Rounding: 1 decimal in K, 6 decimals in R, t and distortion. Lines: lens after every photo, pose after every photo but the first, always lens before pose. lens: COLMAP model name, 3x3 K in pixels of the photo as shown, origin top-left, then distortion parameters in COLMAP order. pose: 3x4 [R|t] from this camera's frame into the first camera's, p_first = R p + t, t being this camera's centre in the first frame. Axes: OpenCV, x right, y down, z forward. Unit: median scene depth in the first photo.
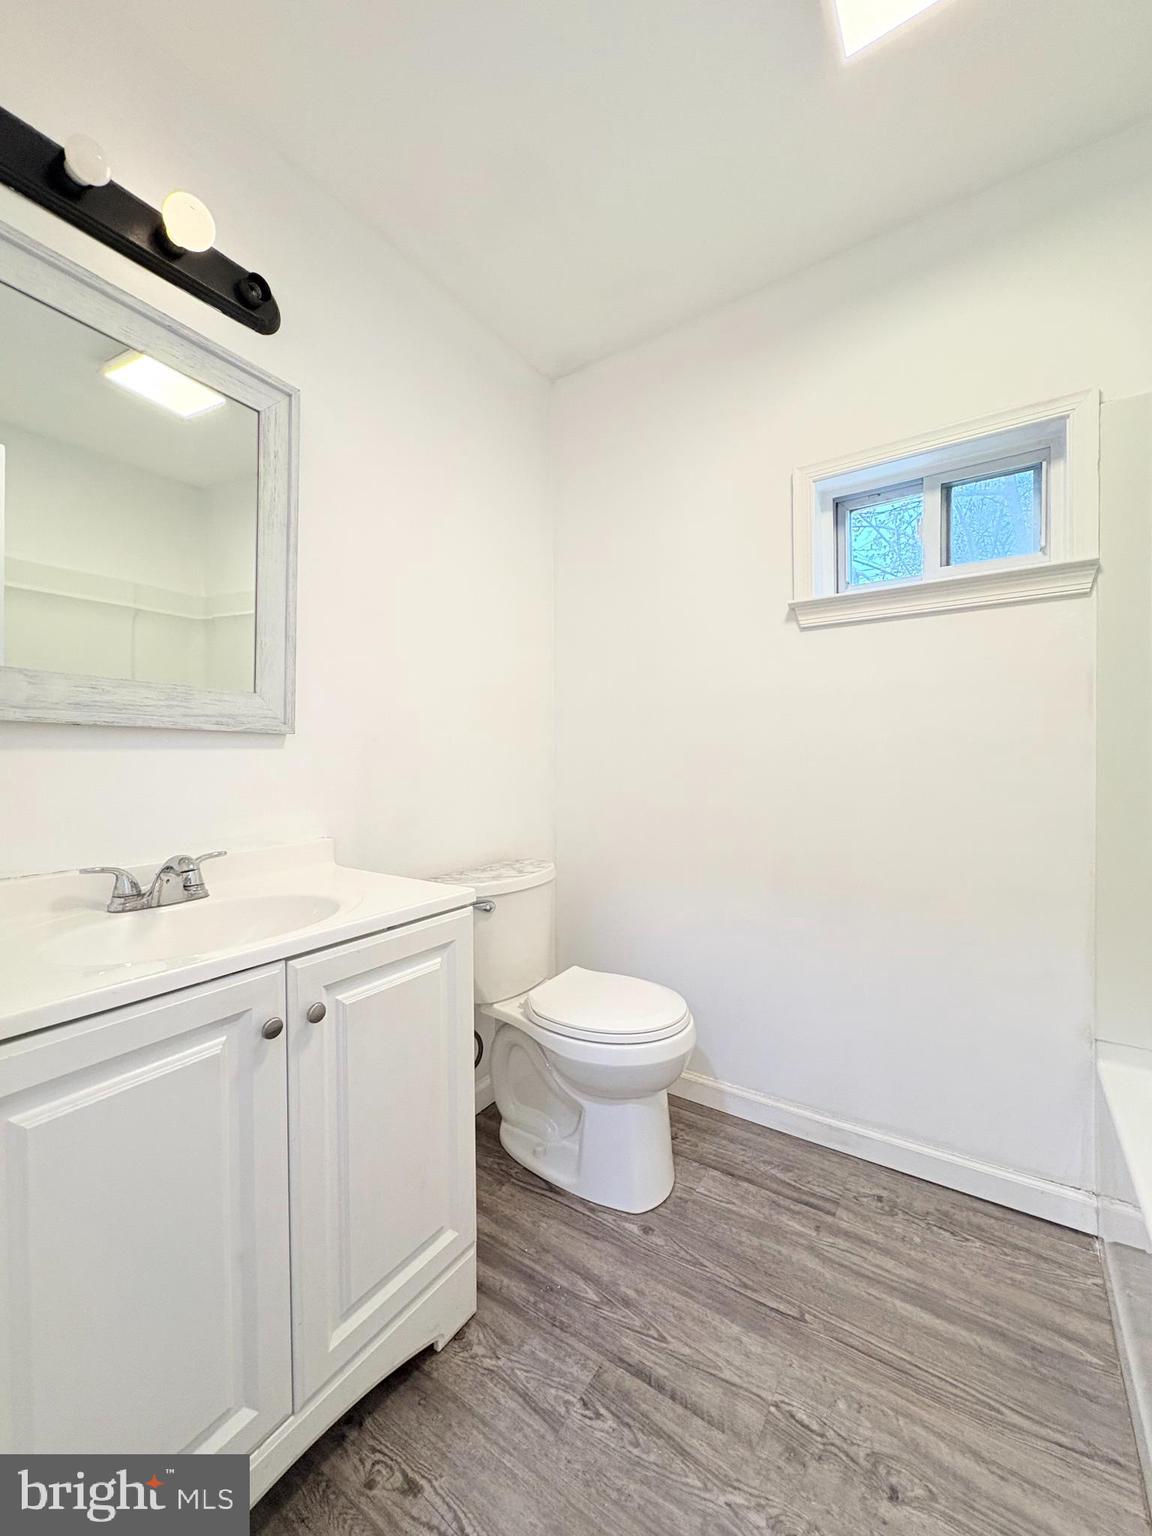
lens RADIAL K [[614.5, 0, 578.2], [0, 614.5, 766.9], [0, 0, 1]] dist [0.003631, -0.000264]
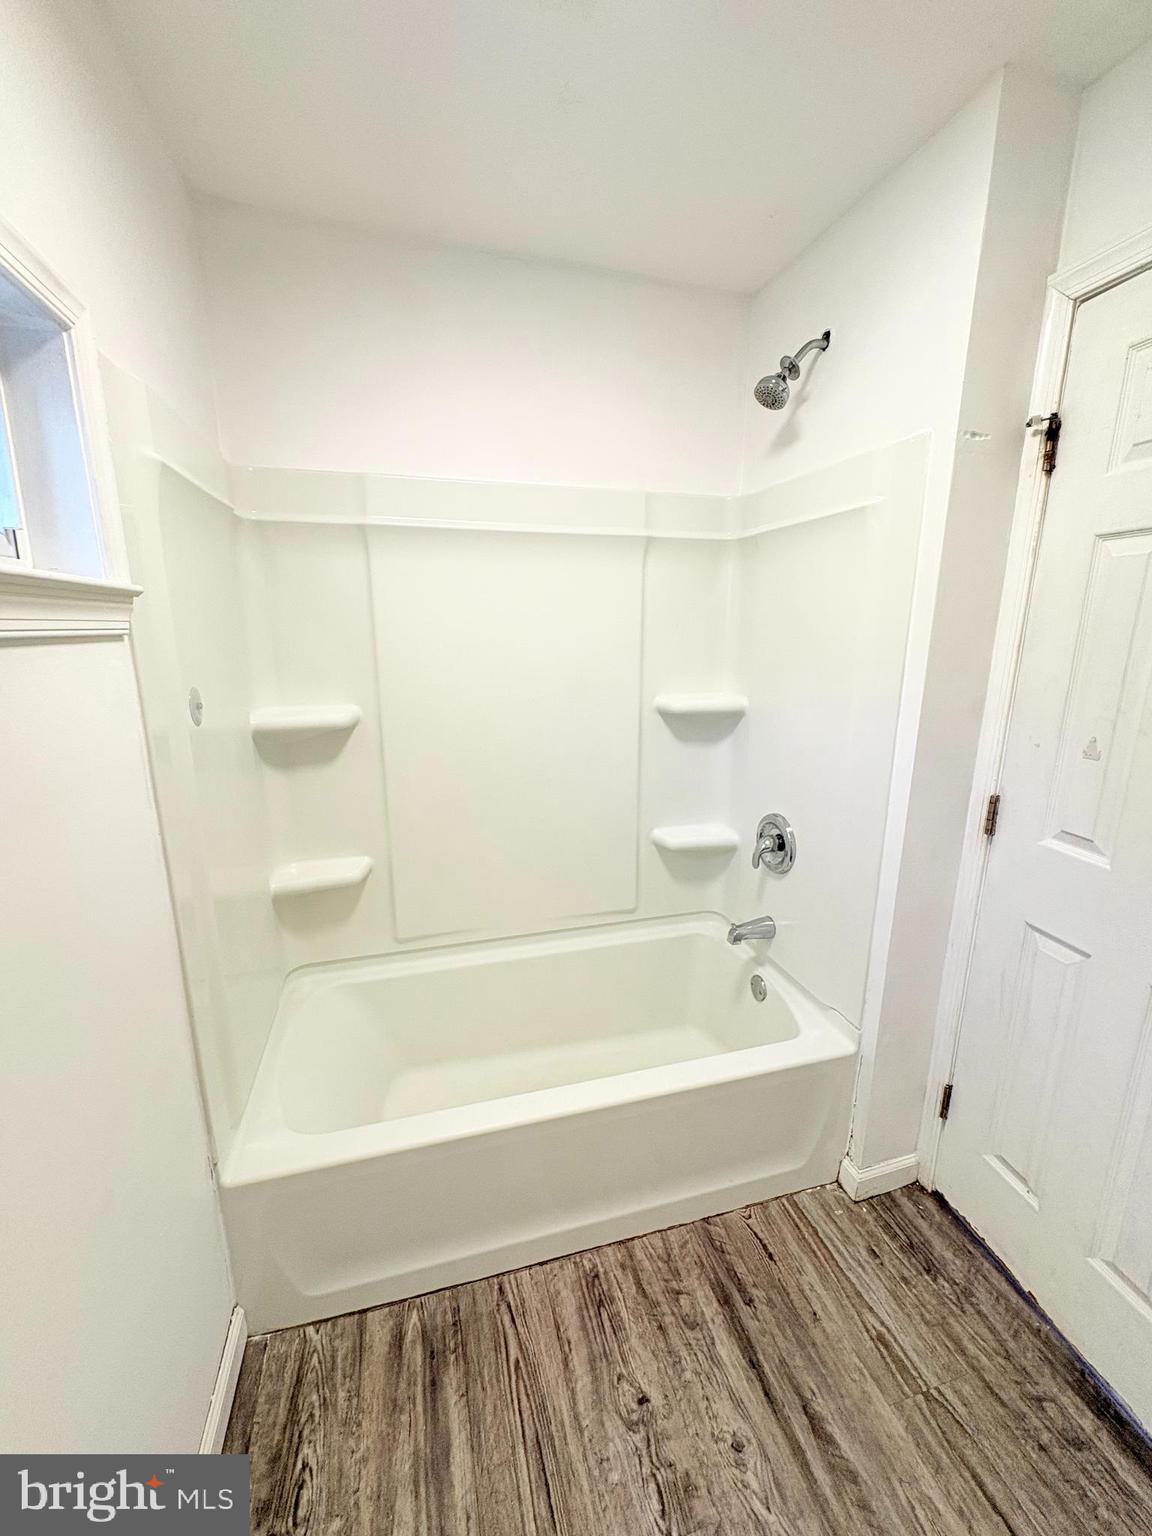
lens RADIAL K [[614.5, 0, 575.0], [0, 614.5, 764.7], [0, 0, 1]] dist [0.003631, -0.000264]
pose [[-0.761986, -0.135051, 0.633355, -0.021159], [0.016620, 0.973613, 0.227600, -0.362137], [-0.647380, 0.183954, -0.739635, 1.505484]]
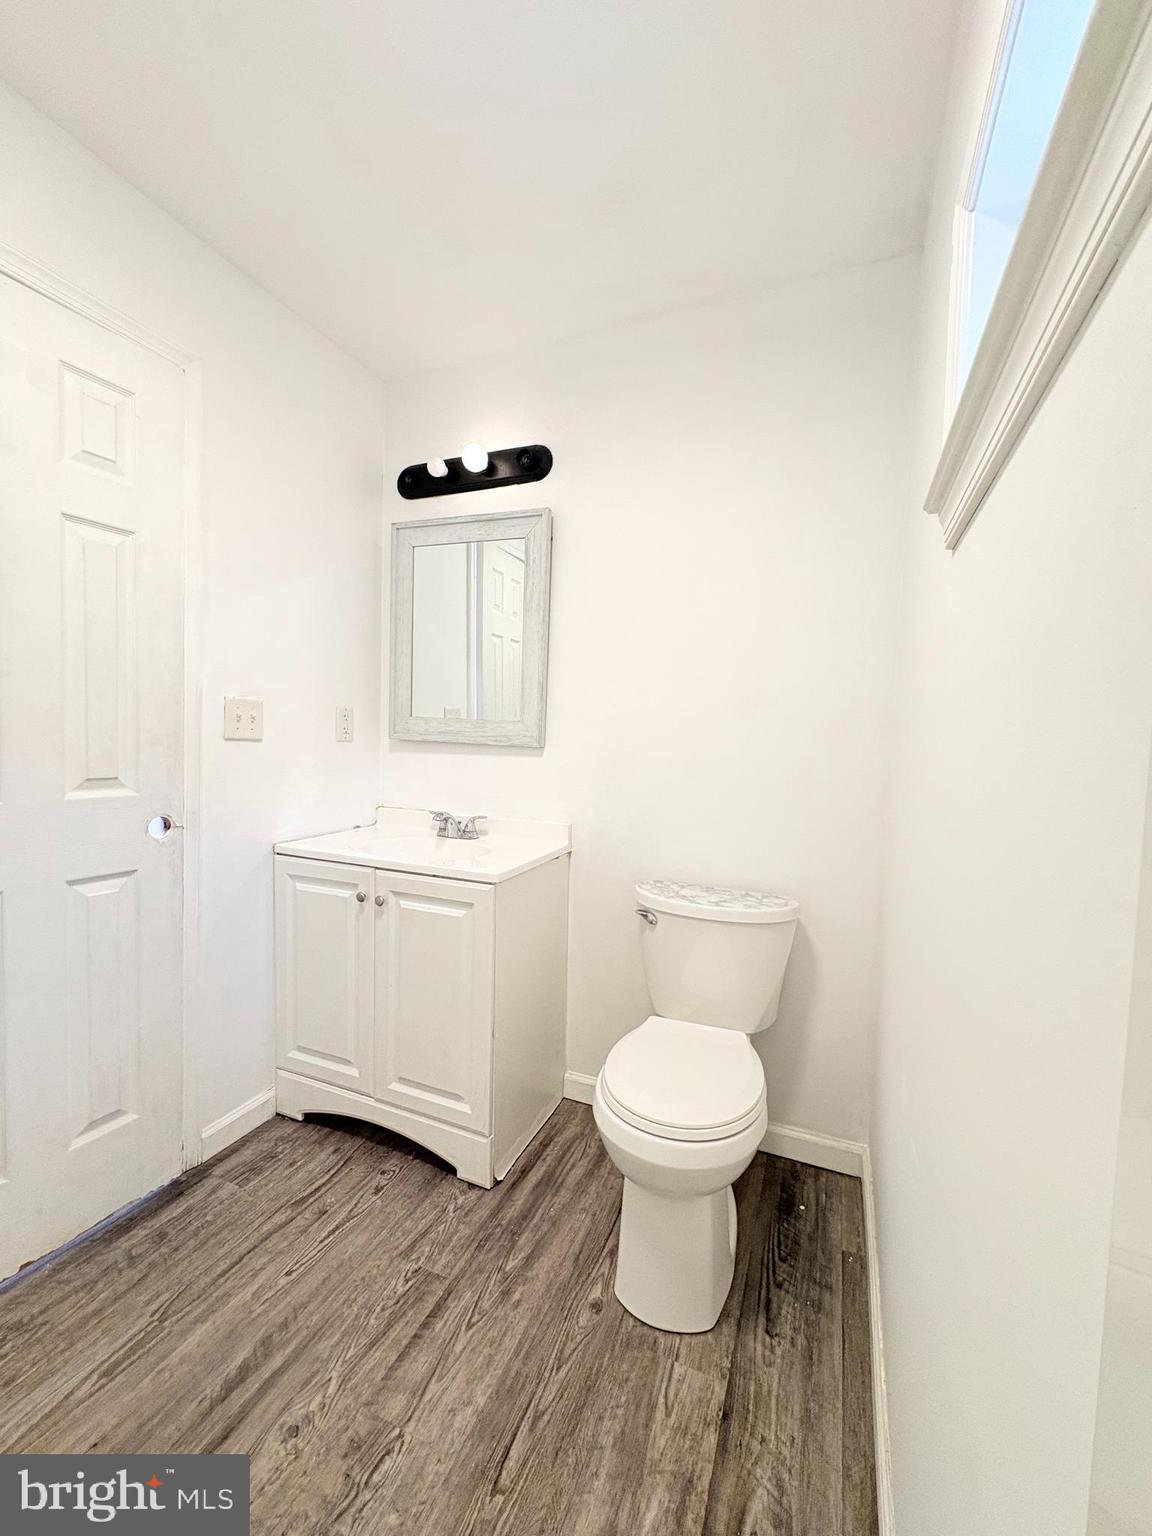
lens RADIAL K [[614.5, 0, 575.0], [0, 614.5, 769.0], [0, 0, 1]] dist [0.003631, -0.000264]
pose [[0.178954, 0.068347, -0.981481, 1.210470], [-0.046236, 0.997066, 0.061002, -0.116421], [0.982770, 0.034464, 0.181589, 0.998891]]
